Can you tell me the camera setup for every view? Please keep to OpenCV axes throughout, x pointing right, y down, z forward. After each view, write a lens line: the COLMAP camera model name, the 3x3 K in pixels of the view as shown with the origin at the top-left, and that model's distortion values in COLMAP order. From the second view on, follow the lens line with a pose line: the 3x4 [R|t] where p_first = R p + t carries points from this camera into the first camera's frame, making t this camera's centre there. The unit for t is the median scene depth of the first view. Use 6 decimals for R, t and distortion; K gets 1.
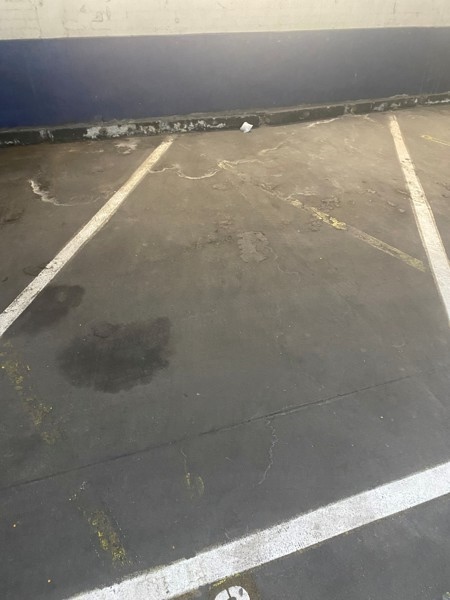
lens RADIAL K [[467.7, 0, 225.0], [0, 467.7, 300.0], [0, 0, 1]] dist [0.012219, -0.003556]
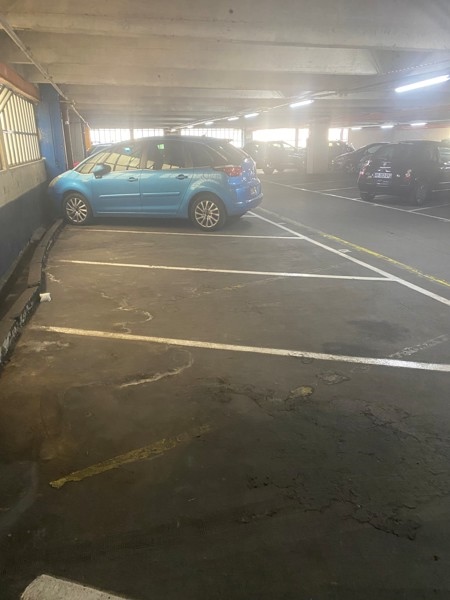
lens RADIAL K [[461.3, 0, 225.0], [0, 461.3, 300.0], [0, 0, 1]] dist [0.076547, -0.127388]
pose [[0.088294, -0.341488, 0.935730, -0.985820], [0.615275, 0.757462, 0.218374, -0.382652], [-0.783352, 0.556450, 0.276988, 0.451050]]
